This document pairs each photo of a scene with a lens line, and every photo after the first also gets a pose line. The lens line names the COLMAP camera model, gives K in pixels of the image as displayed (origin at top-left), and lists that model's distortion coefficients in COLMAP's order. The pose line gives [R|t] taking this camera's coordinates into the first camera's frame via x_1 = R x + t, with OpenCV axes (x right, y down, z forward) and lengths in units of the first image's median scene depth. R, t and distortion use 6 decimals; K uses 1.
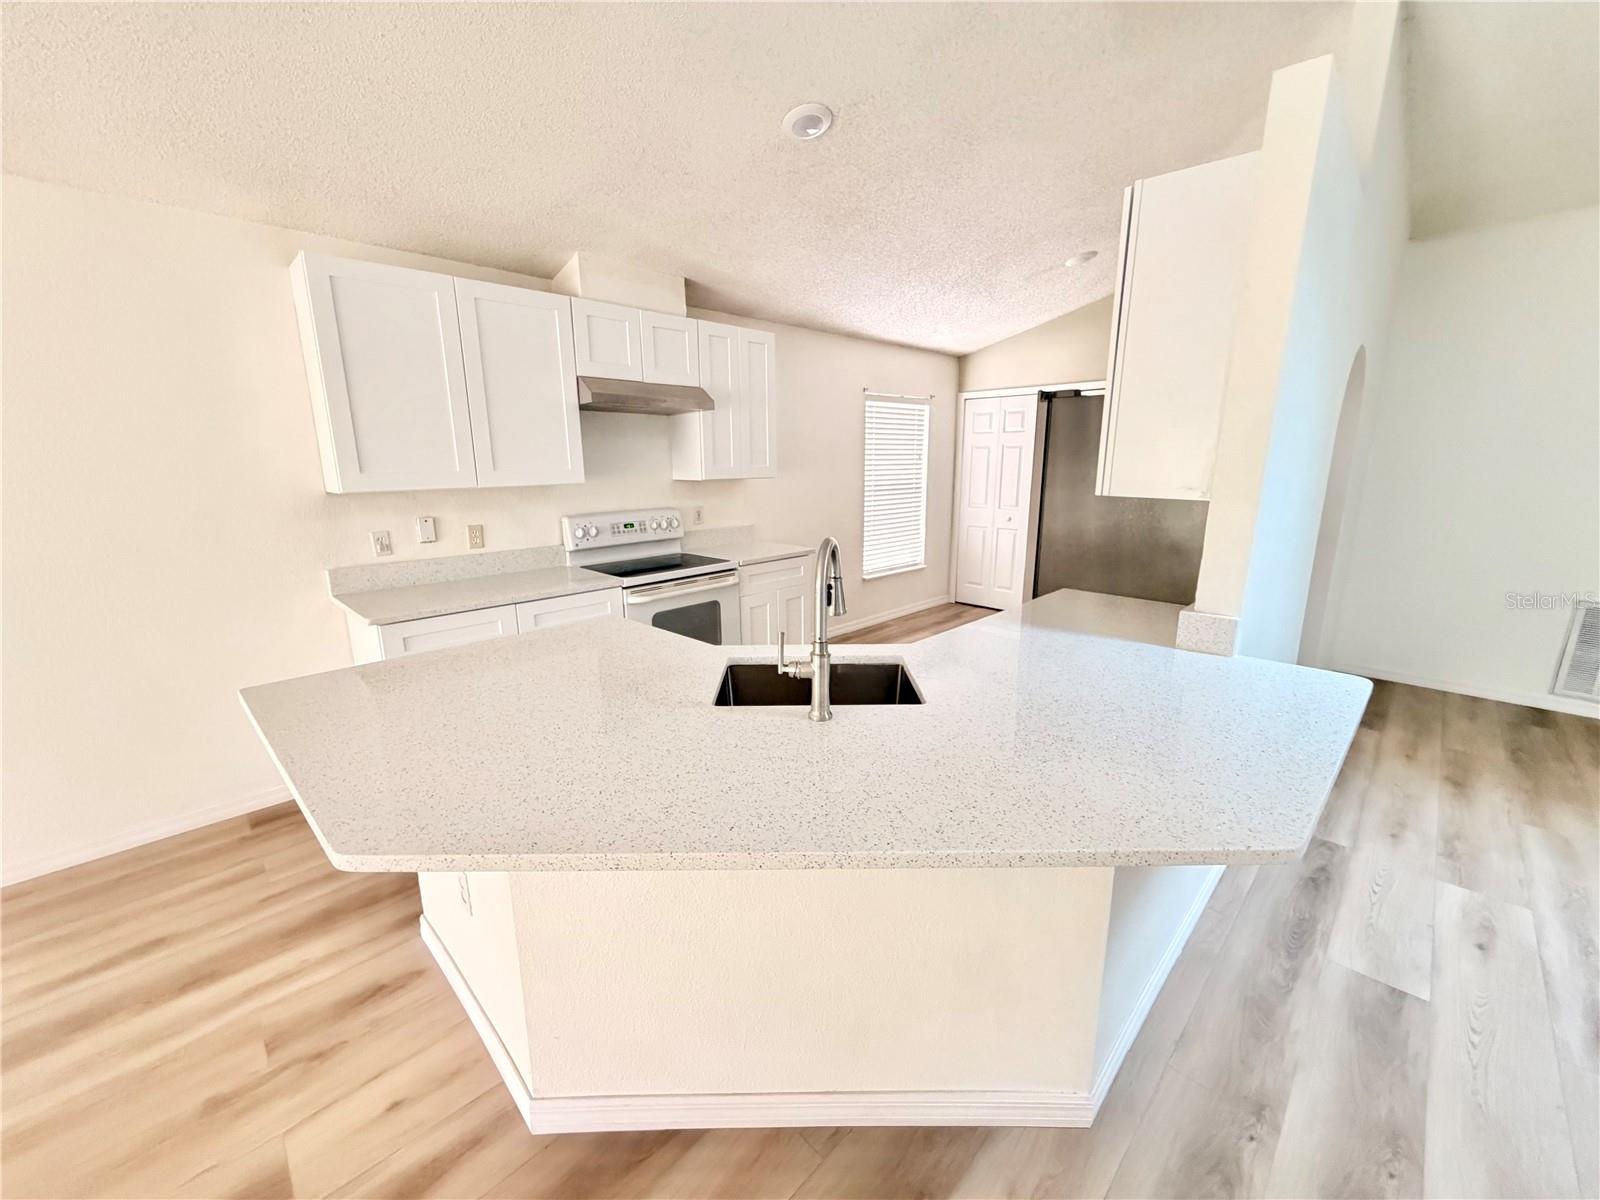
lens RADIAL K [[642.8, 0, 798.1], [0, 642.8, 598.3], [0, 0, 1]] dist [0.000136, 0.000261]
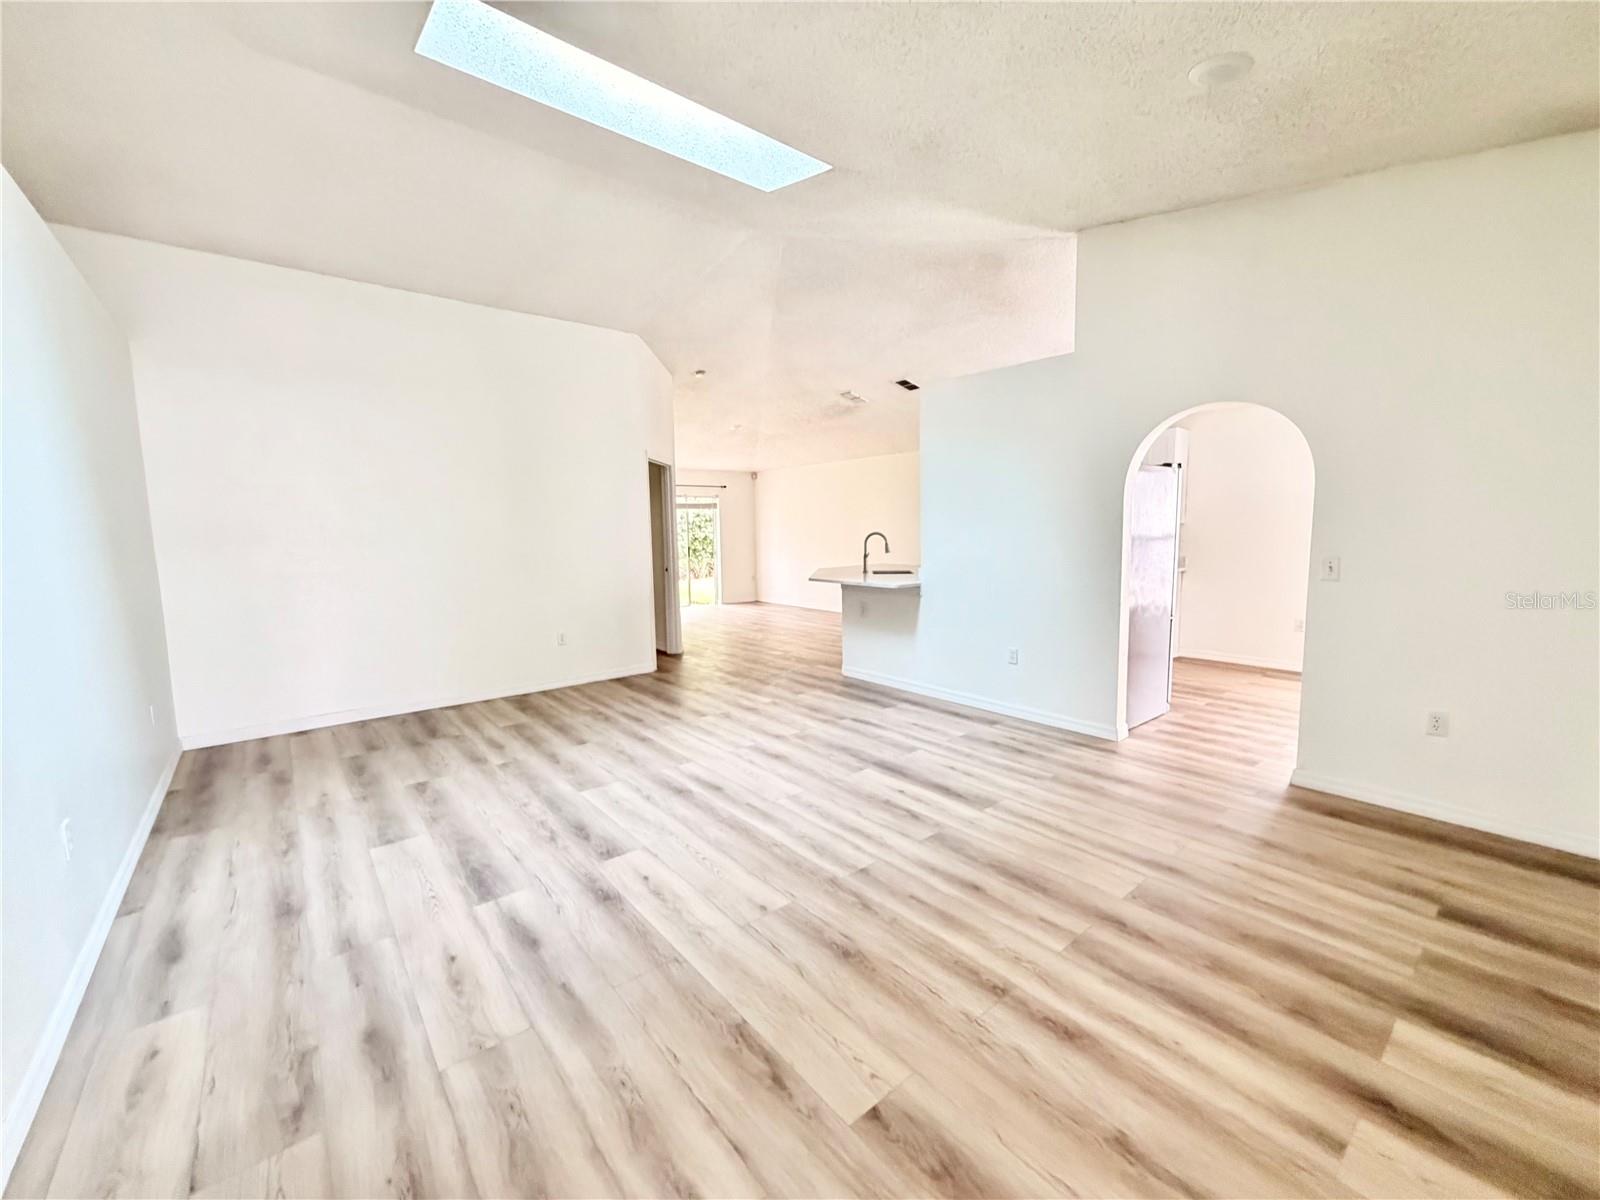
lens RADIAL K [[642.8, 0, 798.1], [0, 642.8, 598.3], [0, 0, 1]] dist [0.000136, 0.000261]
pose [[-0.098910, 0.115189, -0.988407, 1.943820], [-0.200351, 0.970632, 0.133167, -0.057777], [0.974719, 0.211200, -0.072927, 0.404060]]
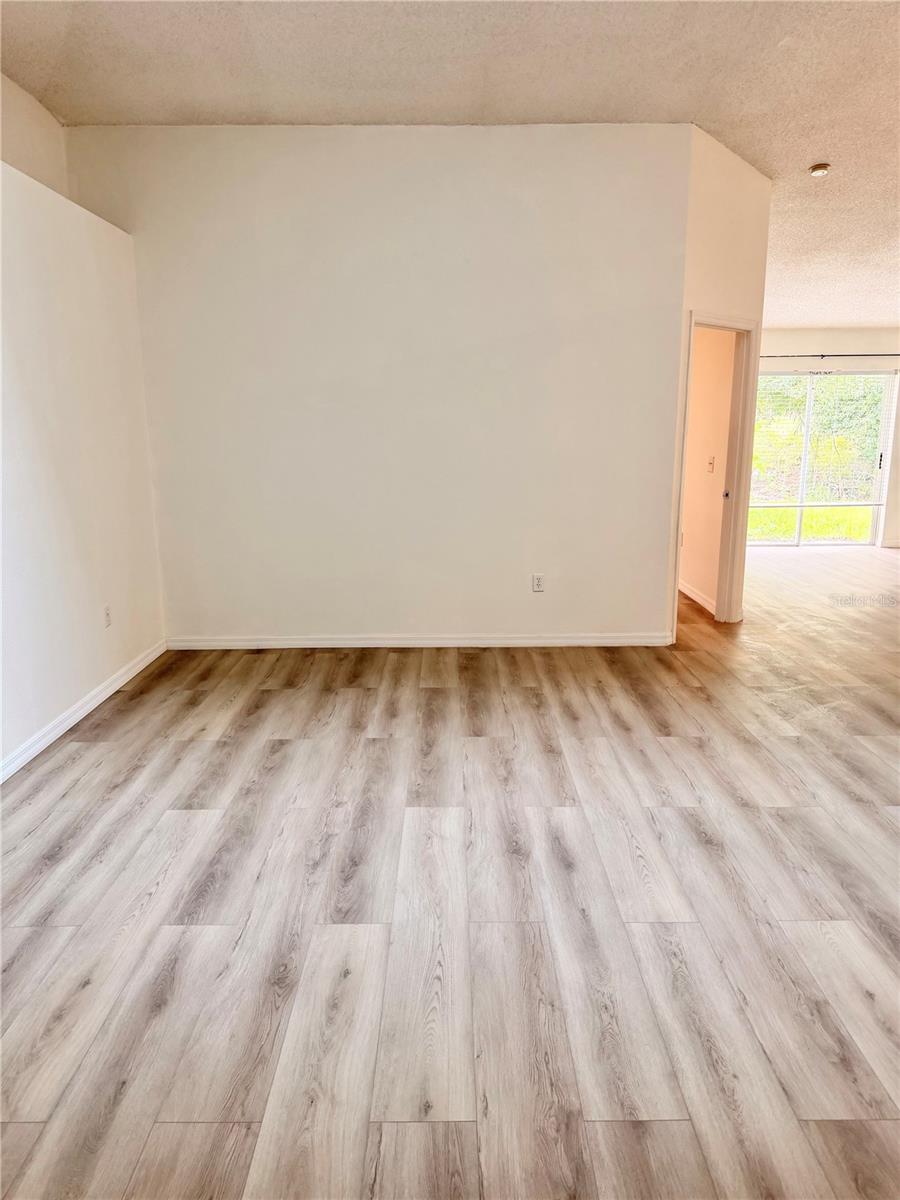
lens RADIAL K [[845.4, 0, 450.0], [0, 845.4, 600.0], [0, 0, 1]] dist [0.100106, -0.144978]
pose [[-0.705674, 0.156630, -0.691007, 1.626997], [-0.145242, 0.922572, 0.357444, -0.145451], [0.693490, 0.352603, -0.628285, 0.635896]]
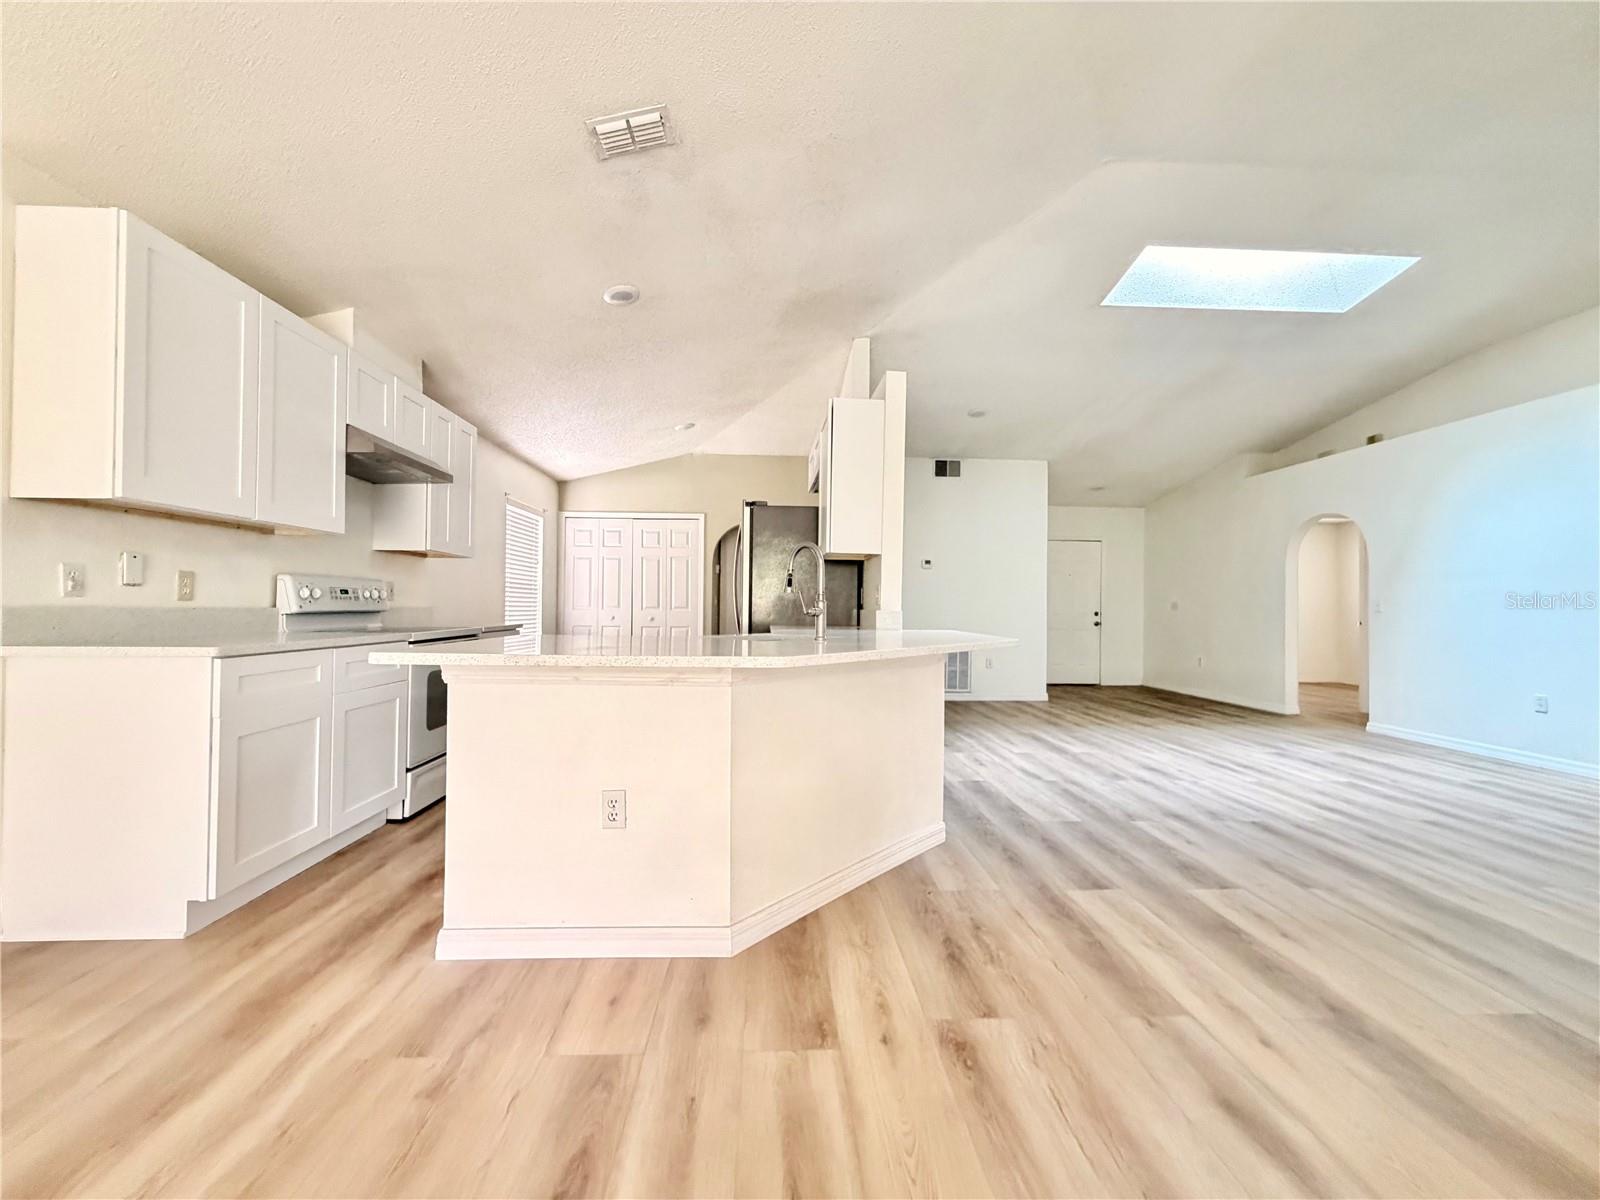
lens RADIAL K [[641.2, 0, 798.0], [0, 641.2, 598.3], [0, 0, 1]] dist [0.000873, -0.000221]
pose [[0.671841, 0.023705, 0.740316, -0.573878], [0.146777, 0.975407, -0.164434, 0.155868], [-0.726007, 0.219135, 0.651839, -0.047915]]
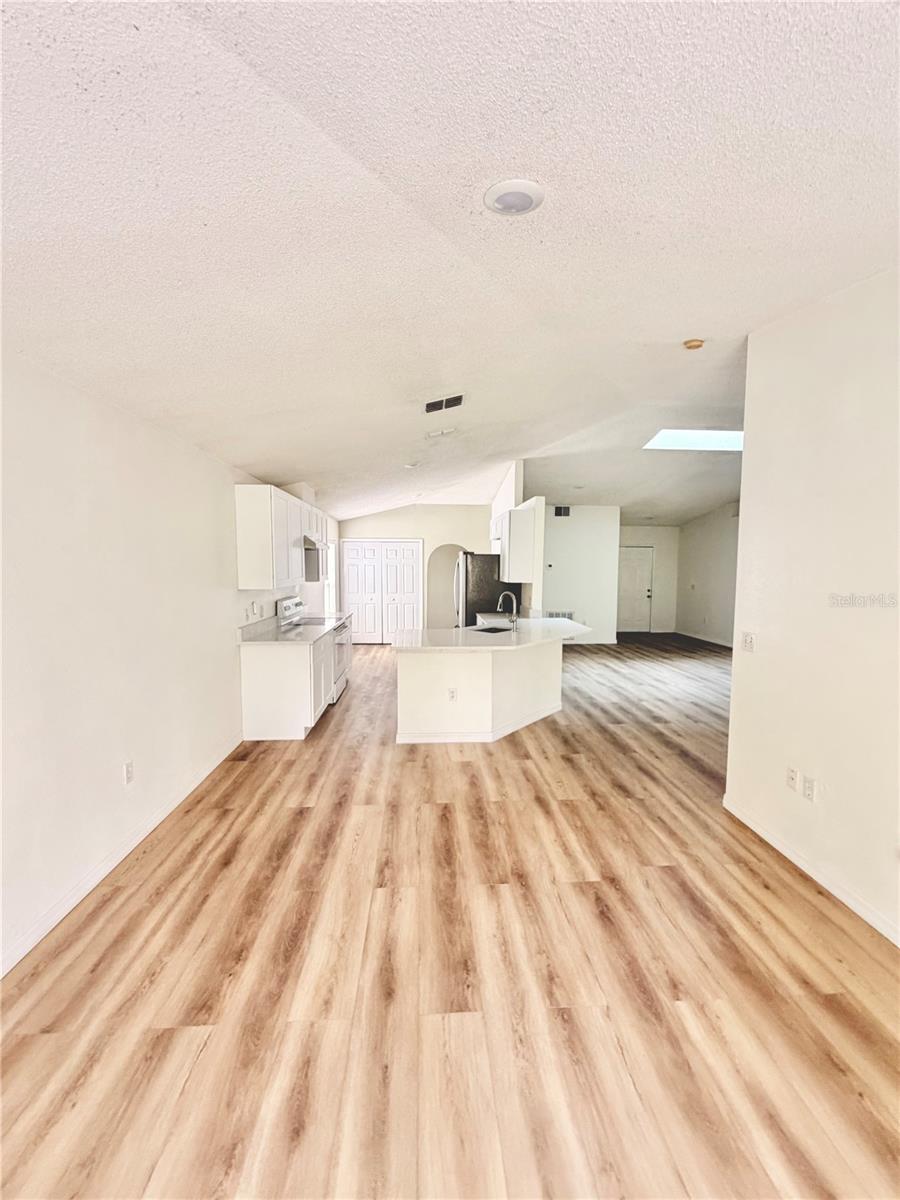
lens RADIAL K [[482.1, 0, 450.0], [0, 482.1, 600.0], [0, 0, 1]] dist [0.000136, 0.000261]
pose [[0.664064, -0.045722, 0.746276, -1.210954], [0.153807, 0.985134, -0.076507, 0.070287], [-0.731685, 0.165588, 0.661225, -0.401030]]
